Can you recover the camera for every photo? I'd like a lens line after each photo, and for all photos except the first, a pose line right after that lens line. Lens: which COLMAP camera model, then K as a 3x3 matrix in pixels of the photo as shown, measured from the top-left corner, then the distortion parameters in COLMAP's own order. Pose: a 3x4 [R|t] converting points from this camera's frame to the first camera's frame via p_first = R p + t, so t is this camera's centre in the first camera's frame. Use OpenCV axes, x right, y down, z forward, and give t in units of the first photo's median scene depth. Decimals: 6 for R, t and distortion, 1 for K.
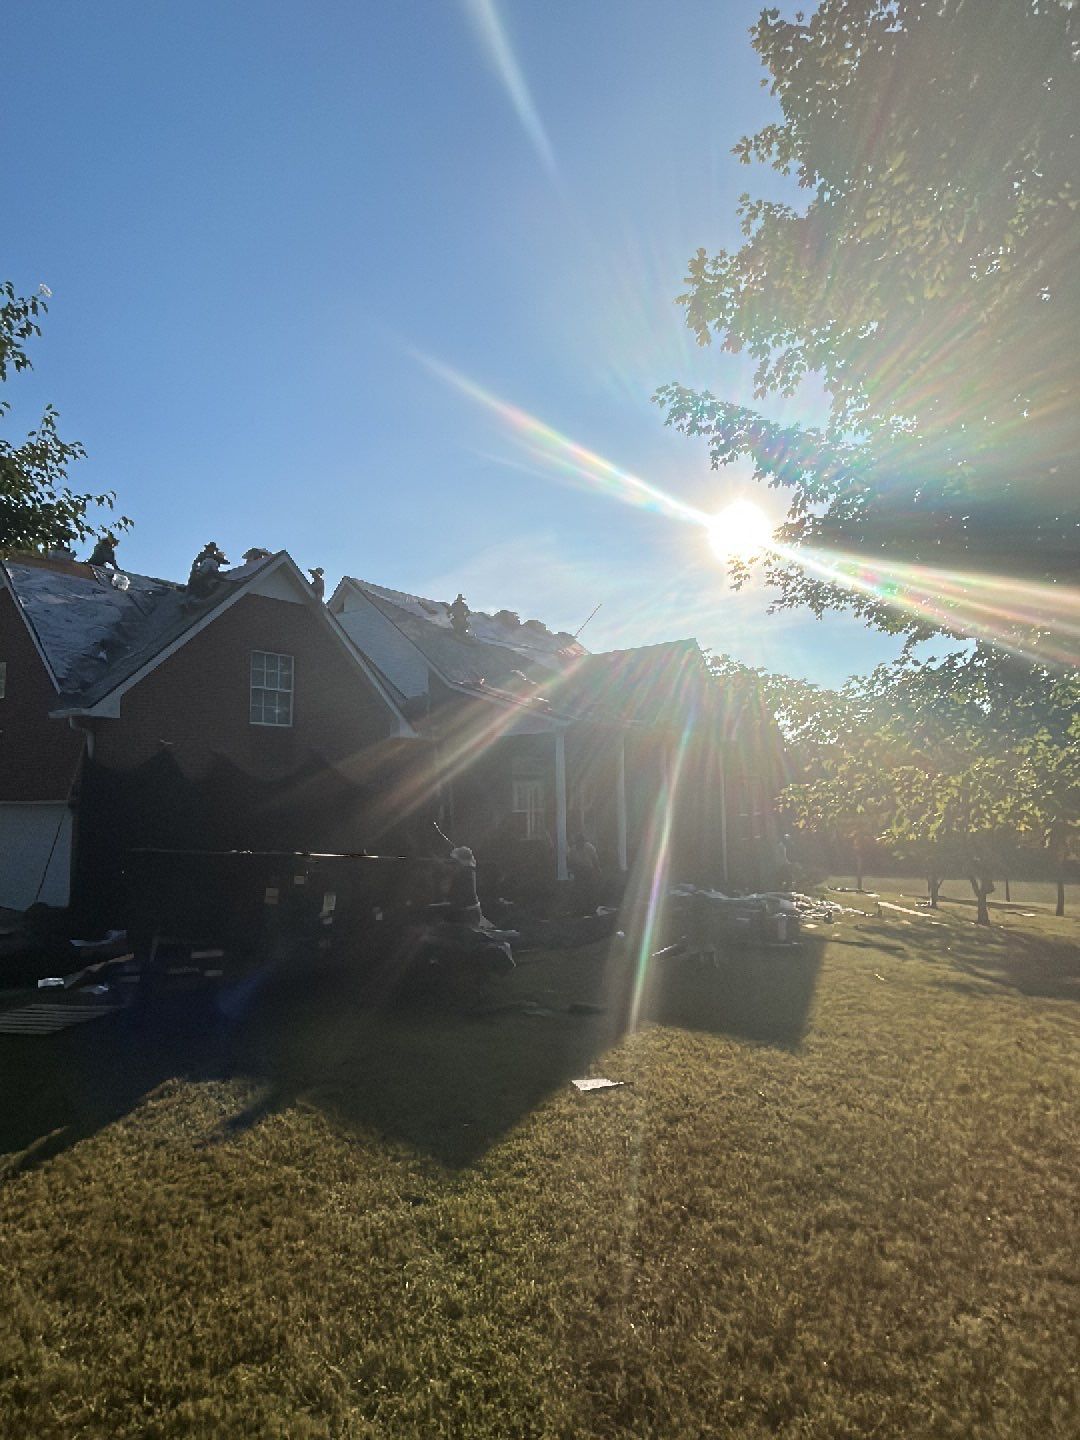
lens RADIAL K [[1091.5, 0, 540.0], [0, 1091.5, 720.0], [0, 0, 1]] dist [-0.002448, -0.000727]
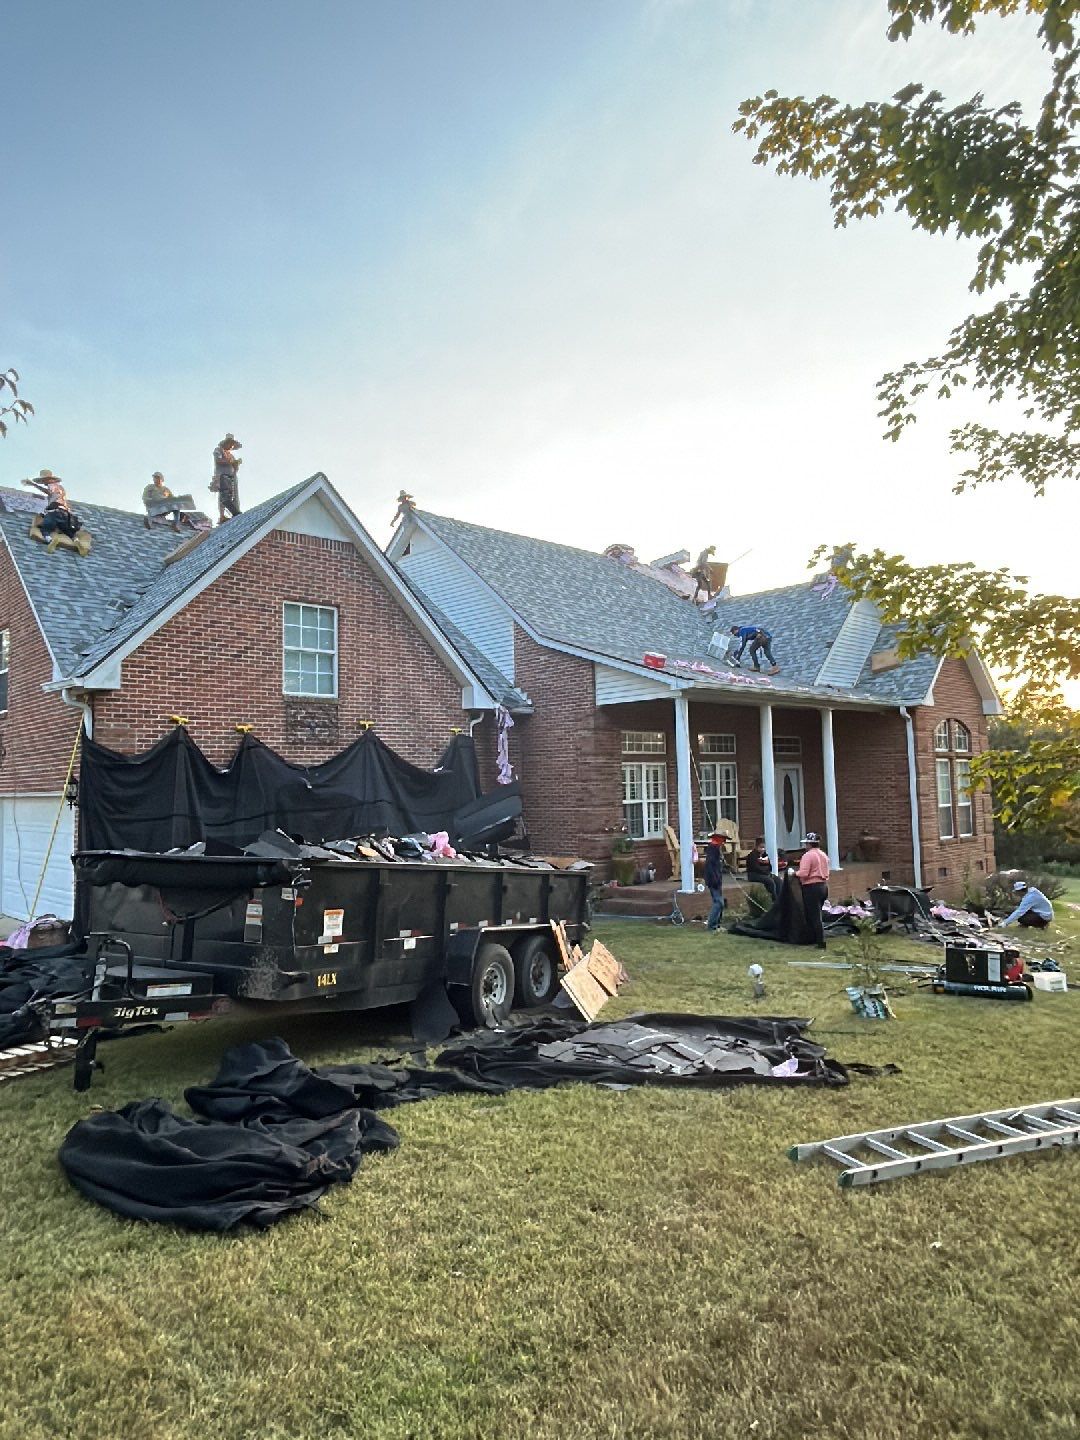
lens RADIAL K [[1097.4, 0, 536.6], [0, 1097.4, 746.6], [0, 0, 1]] dist [-0.062769, 0.069463]
pose [[0.978559, -0.015985, -0.205345, 0.101844], [0.020989, 0.999533, 0.022213, 0.036403], [0.204894, -0.026047, 0.978438, 0.333281]]
